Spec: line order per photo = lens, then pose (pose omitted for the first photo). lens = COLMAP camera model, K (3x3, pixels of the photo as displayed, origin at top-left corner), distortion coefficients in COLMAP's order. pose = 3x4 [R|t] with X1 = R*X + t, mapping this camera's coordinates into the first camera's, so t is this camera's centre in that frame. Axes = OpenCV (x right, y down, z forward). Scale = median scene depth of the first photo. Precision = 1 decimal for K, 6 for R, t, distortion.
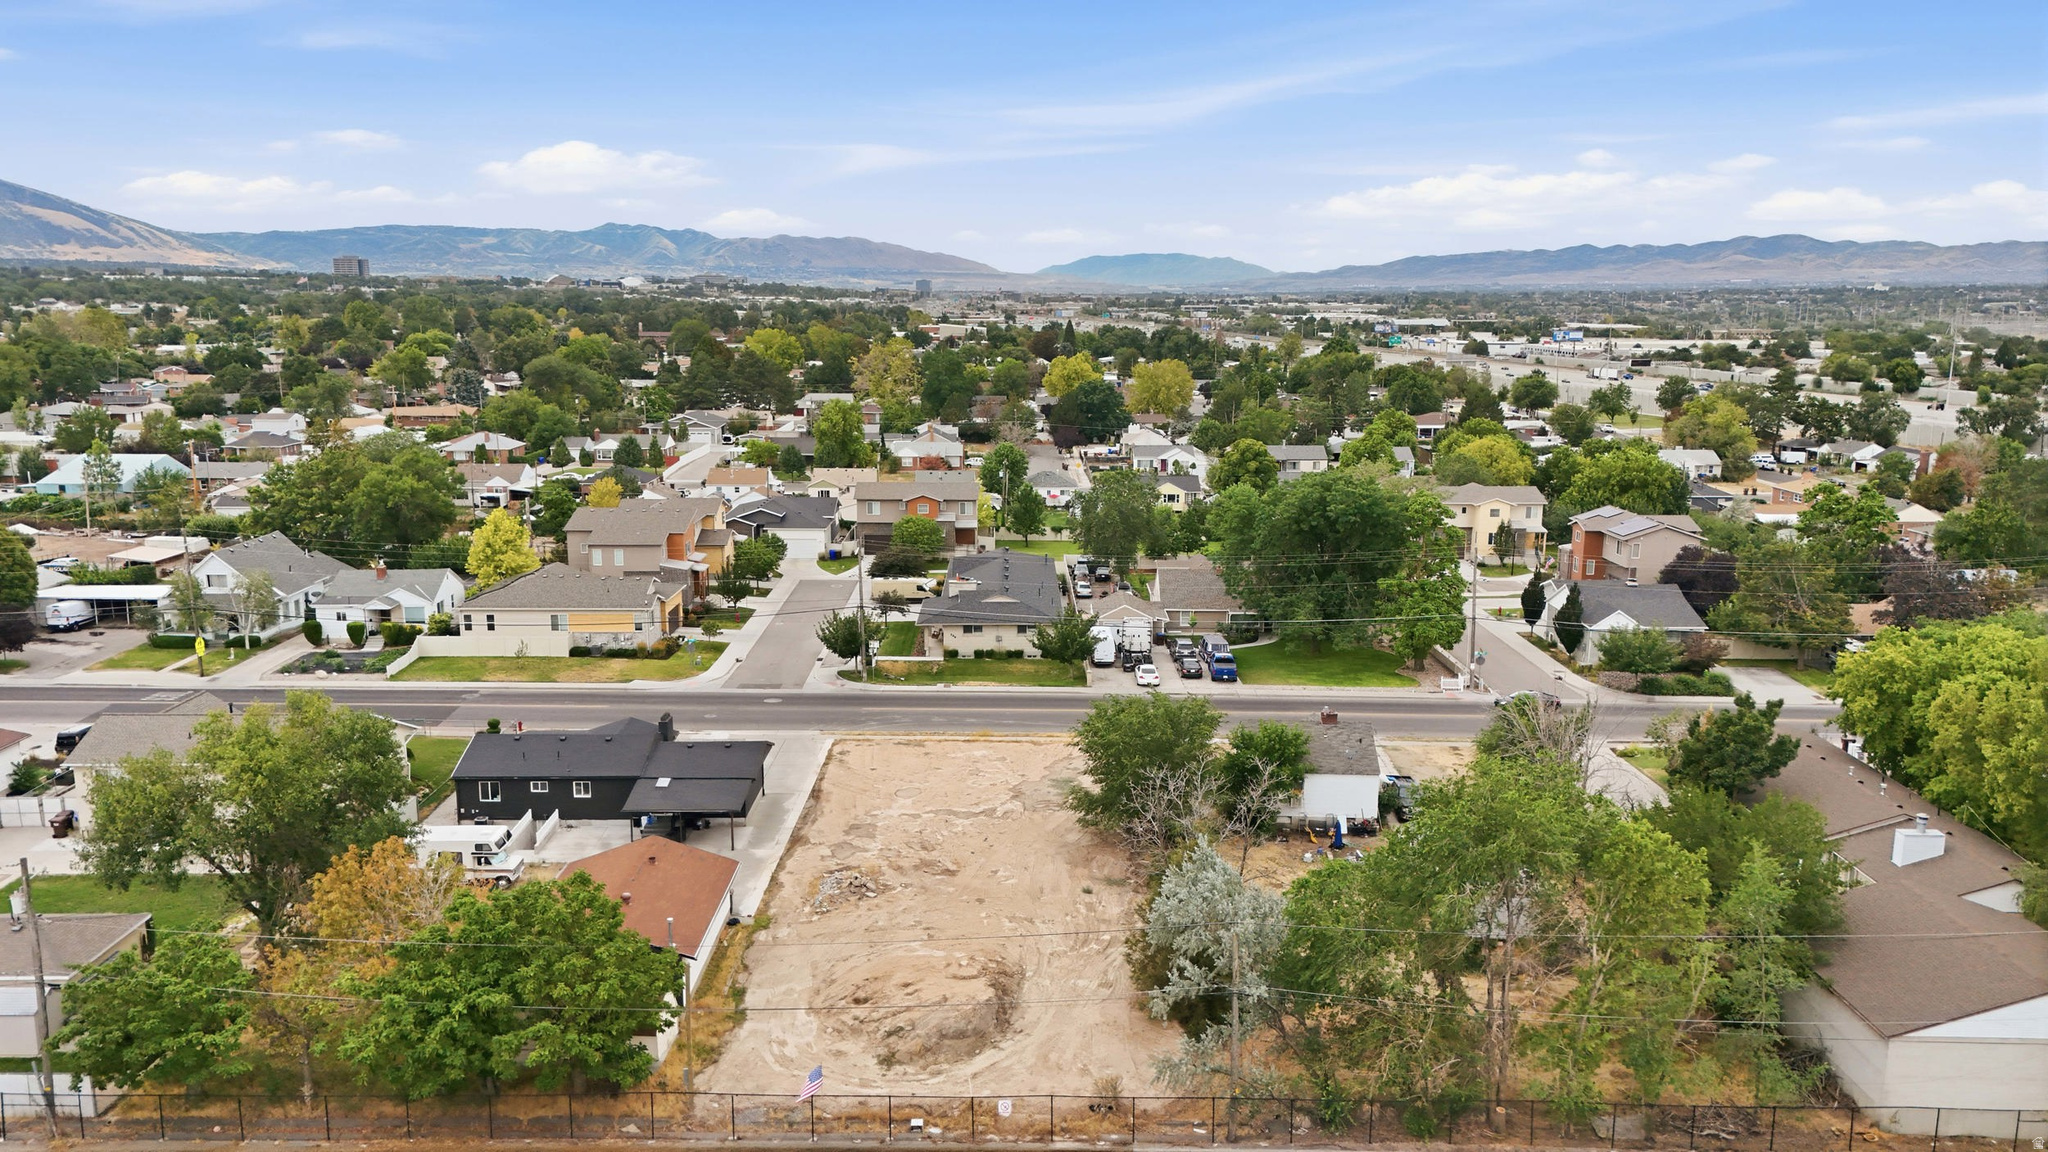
lens RADIAL K [[1505.5, 0, 1024.0], [0, 1505.5, 576.0], [0, 0, 1]] dist [0.077307, -0.077087]
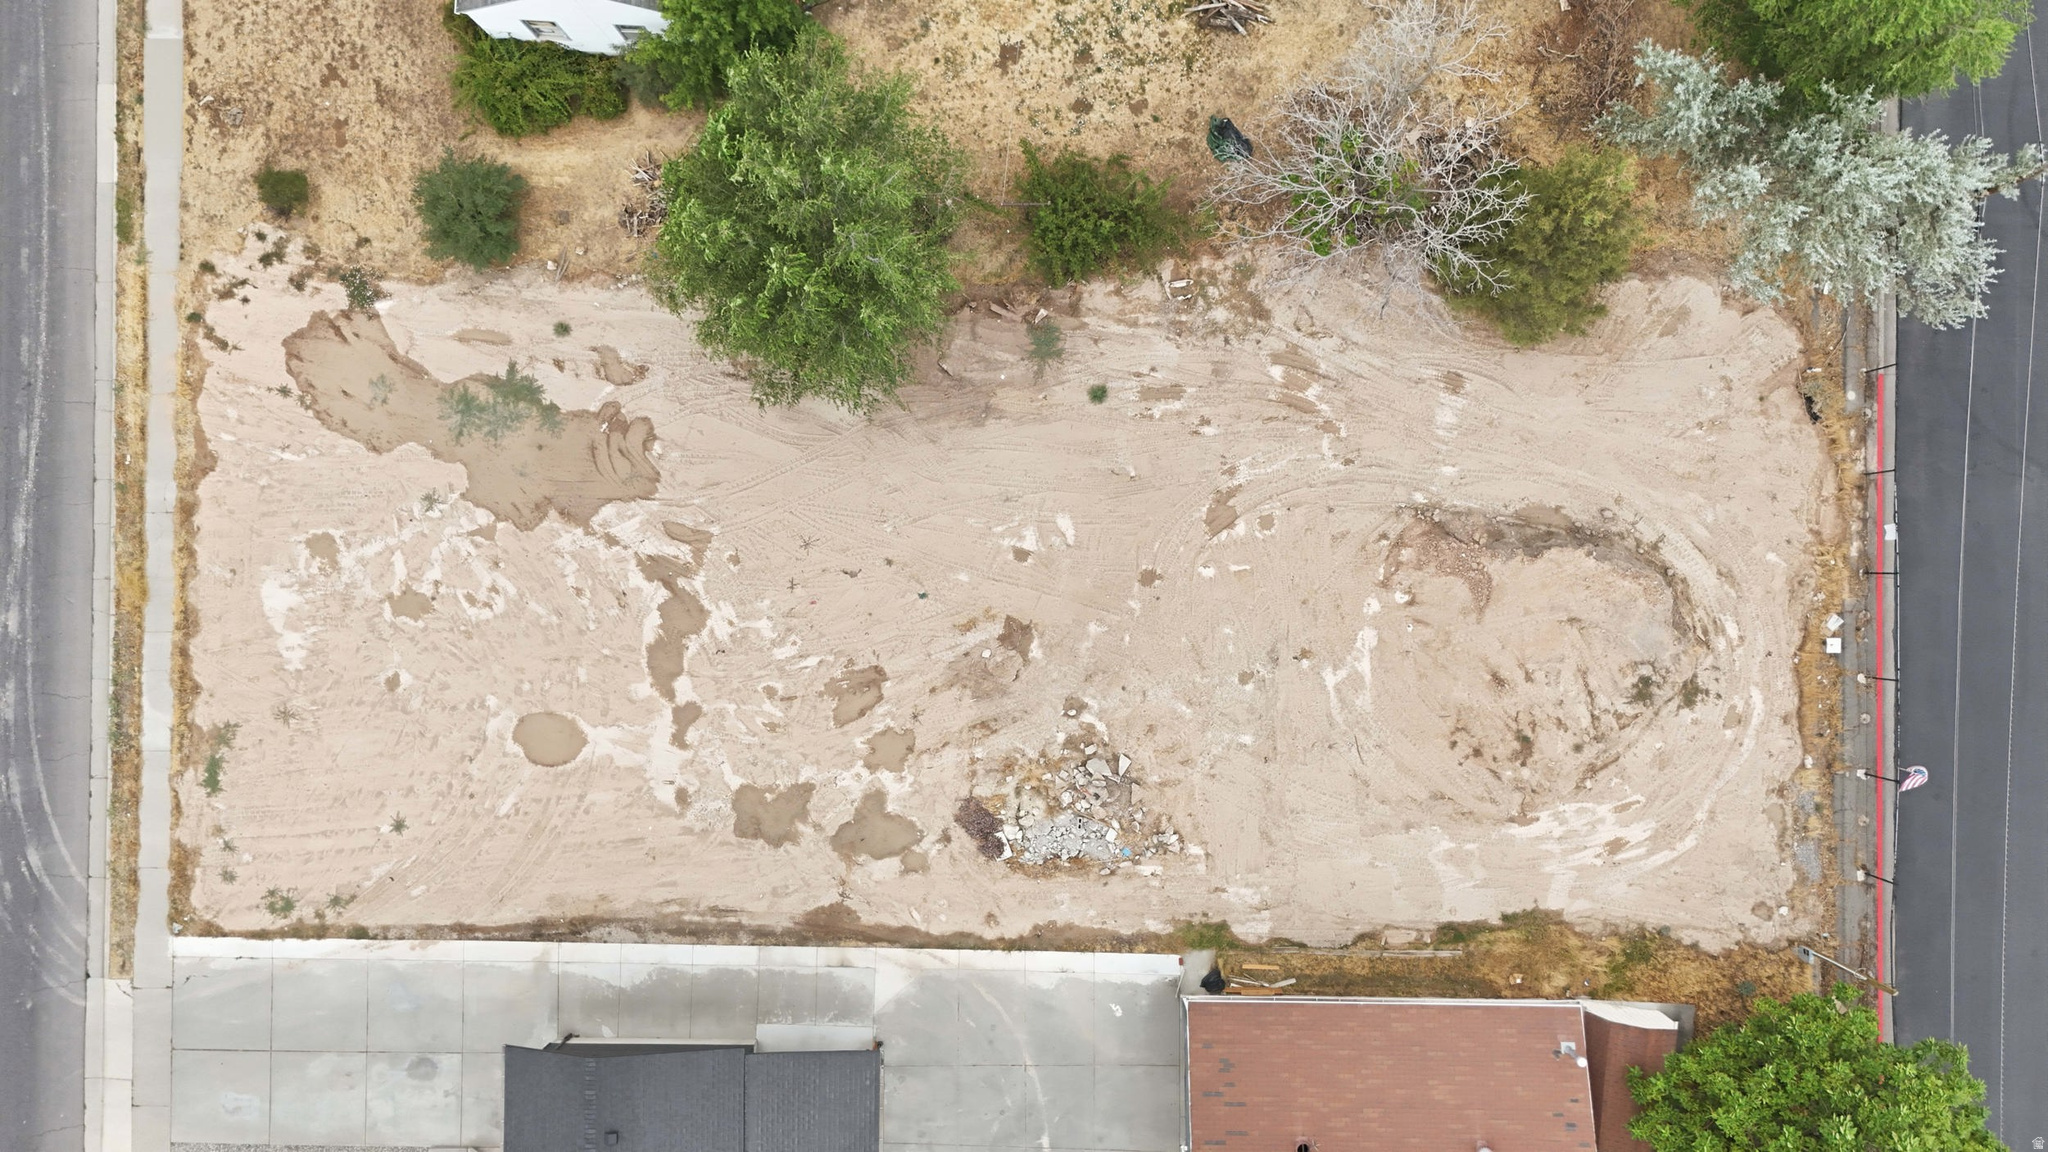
lens RADIAL K [[1505.5, 0, 1024.0], [0, 1505.5, 576.0], [0, 0, 1]] dist [0.077307, -0.077087]
pose [[0.008077, -0.999966, 0.001604, -0.013233], [0.204734, 0.003224, 0.978812, -0.162894], [-0.978784, -0.007578, 0.204753, 0.411048]]
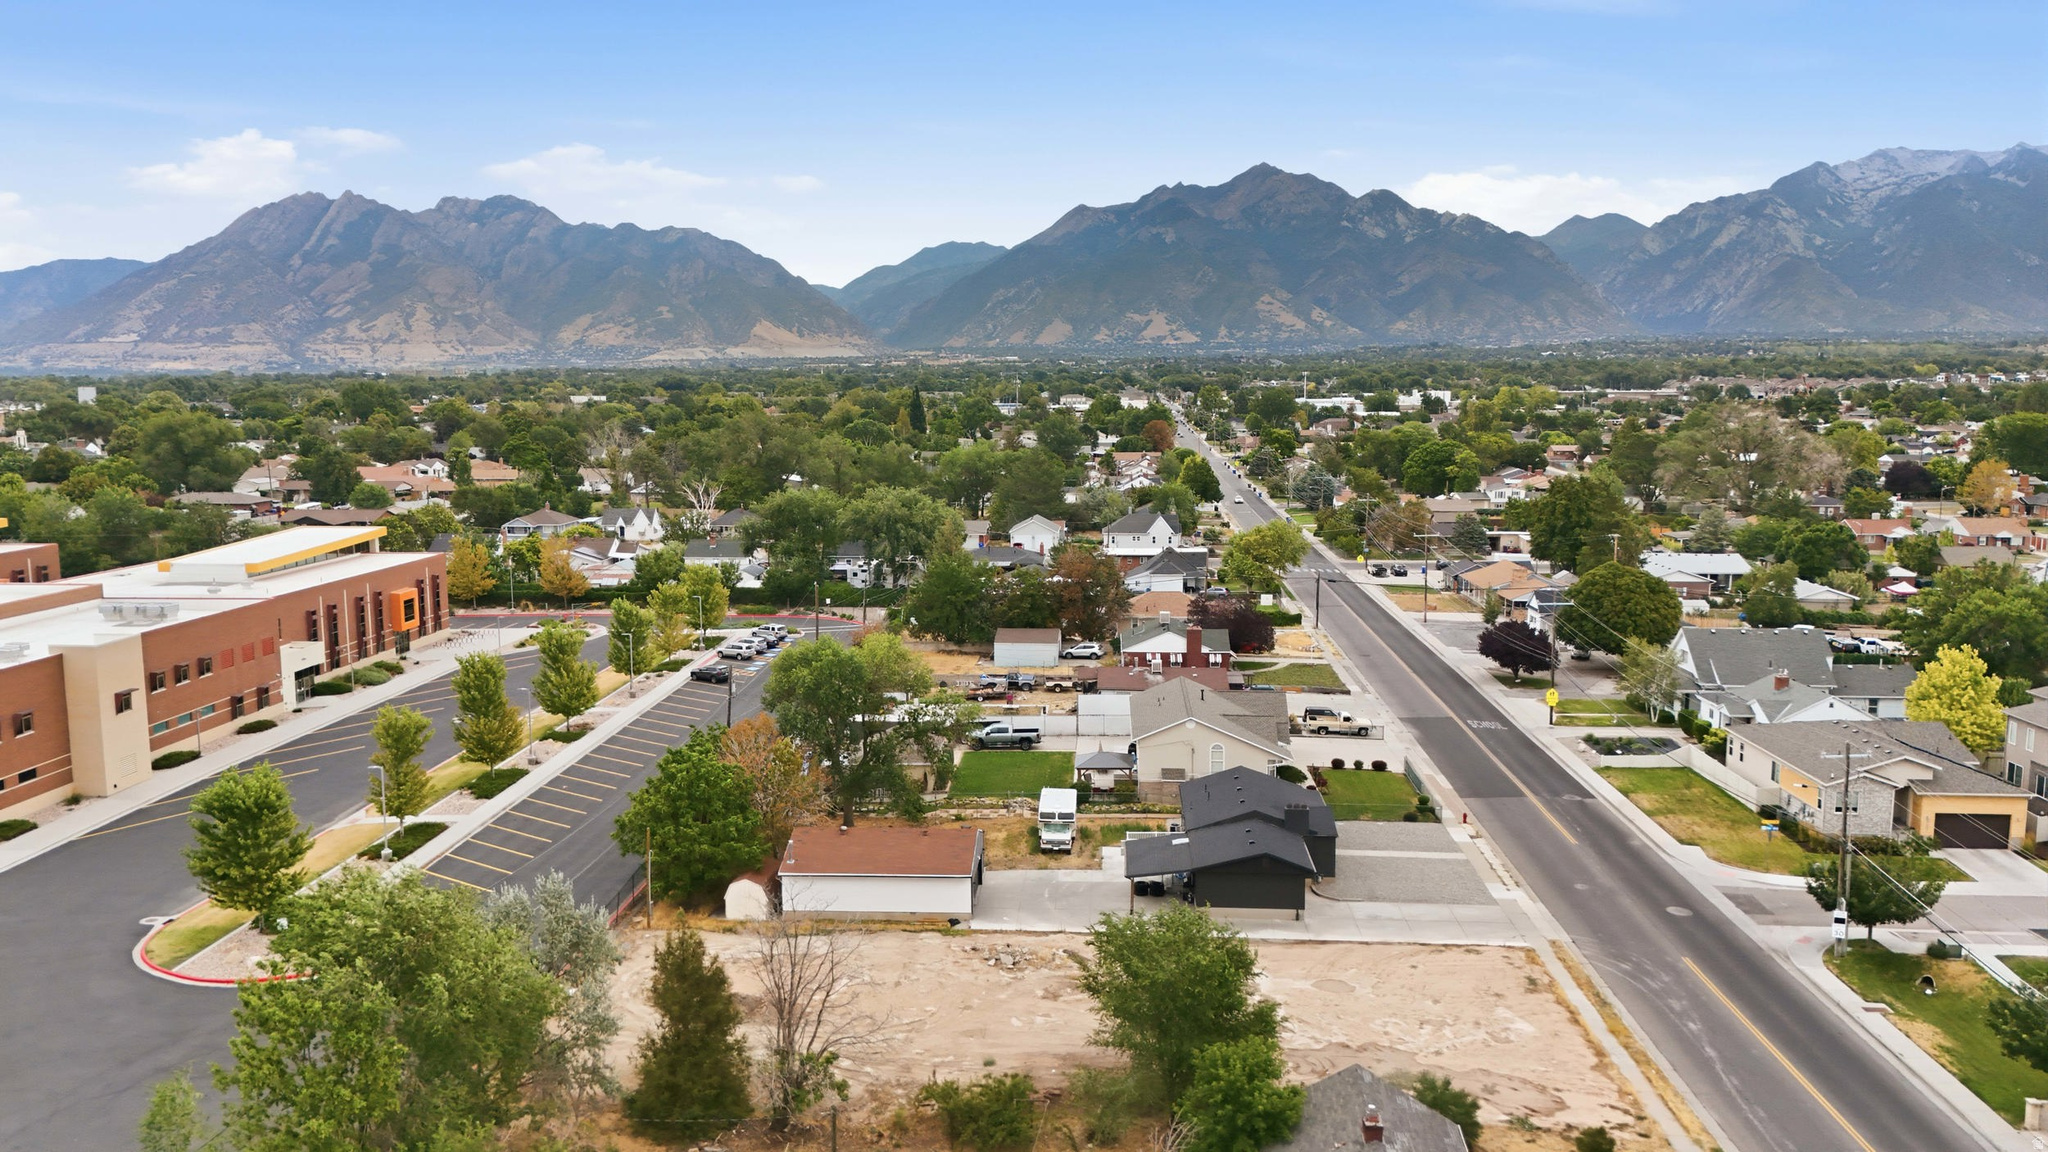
lens RADIAL K [[1505.5, 0, 1024.0], [0, 1505.5, 576.0], [0, 0, 1]] dist [0.077307, -0.077087]
pose [[-0.067011, 0.124331, -0.989975, 0.384781], [-0.181458, 0.974140, 0.134625, -0.080682], [0.981113, 0.188660, -0.042718, 0.453672]]
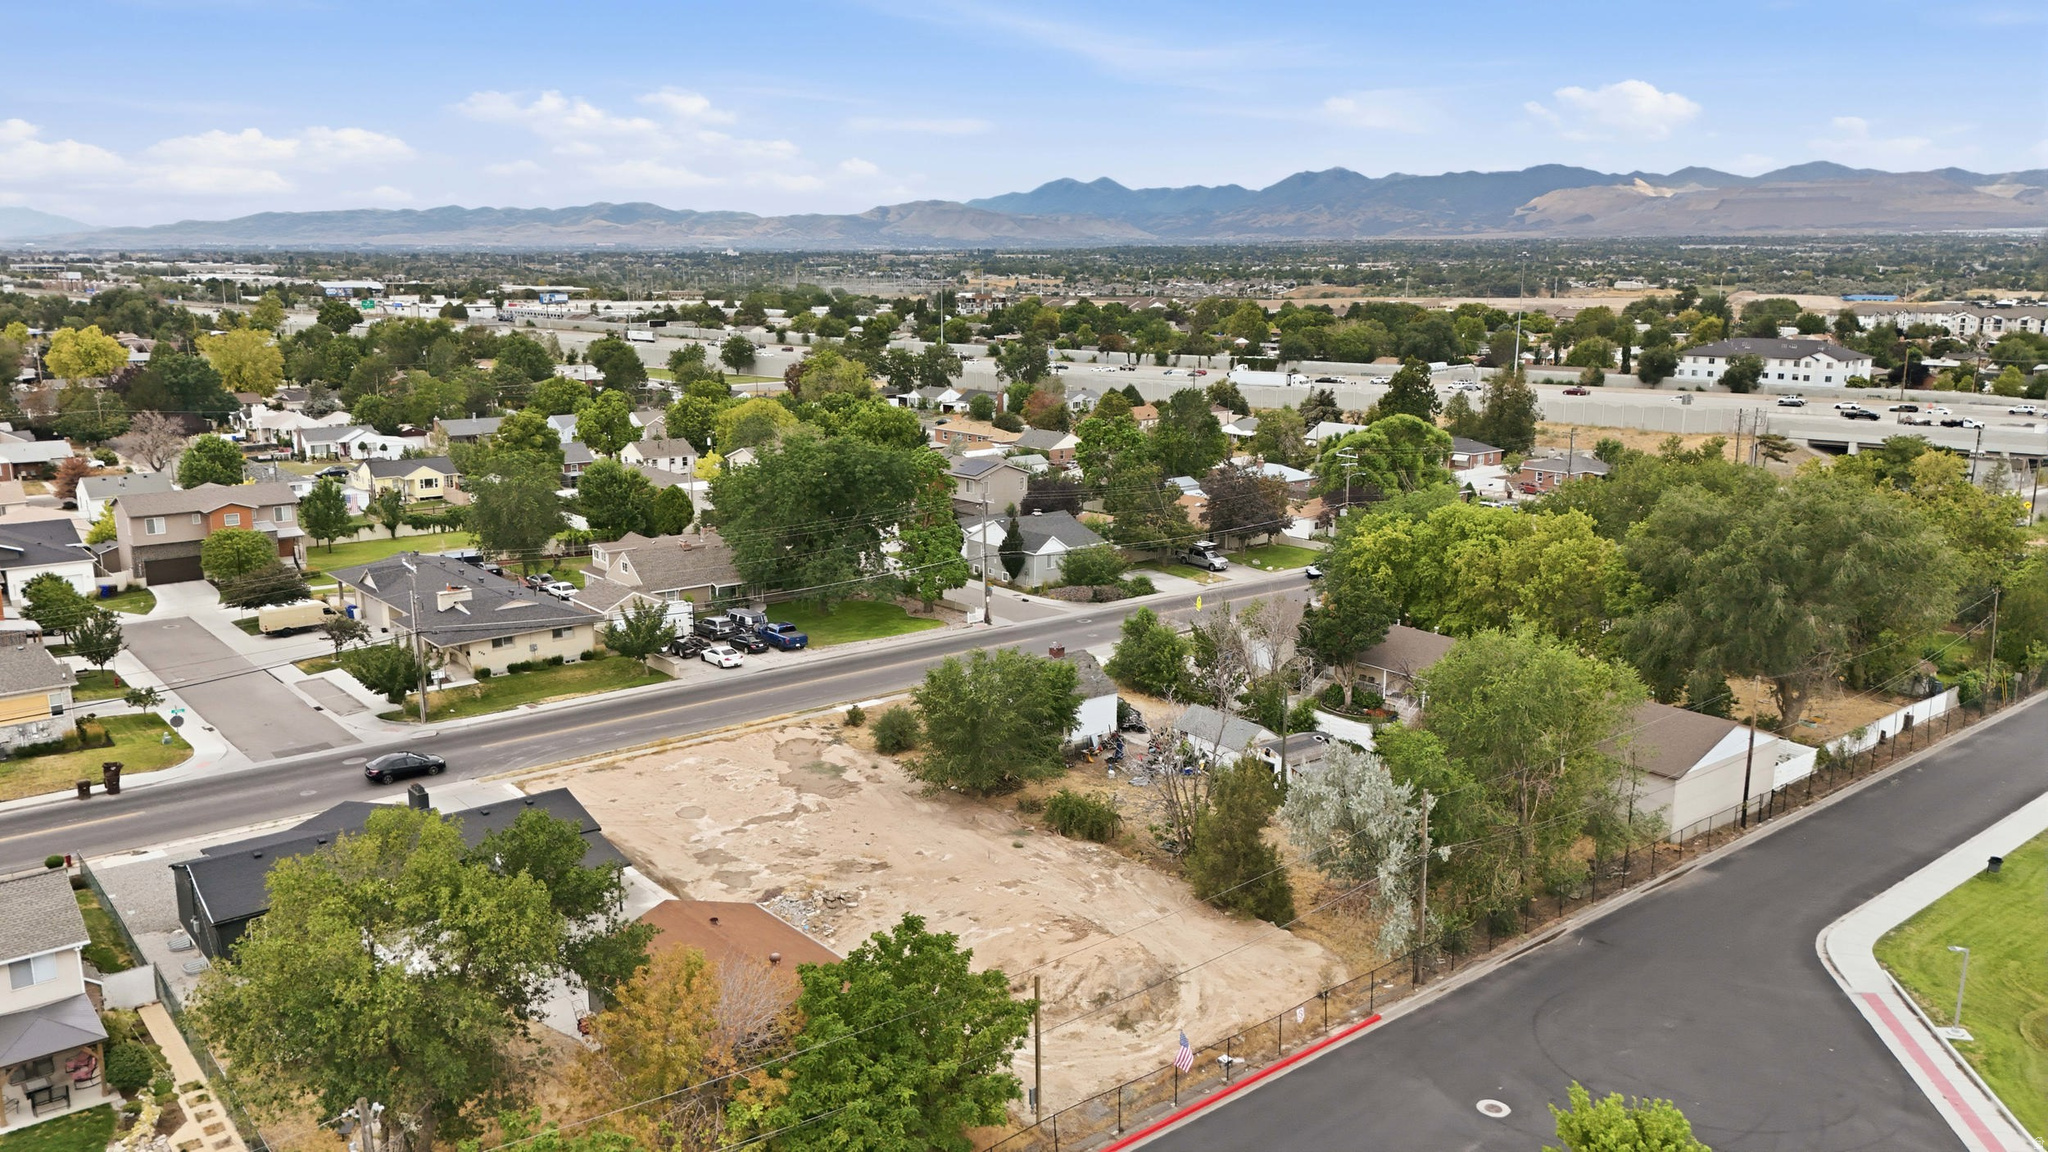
lens RADIAL K [[1505.5, 0, 1024.0], [0, 1505.5, 576.0], [0, 0, 1]] dist [0.077307, -0.077087]
pose [[0.767098, -0.132096, 0.627783, -0.259191], [0.116870, 0.990971, 0.065711, -0.018609], [-0.630794, 0.022963, 0.775610, 0.090306]]
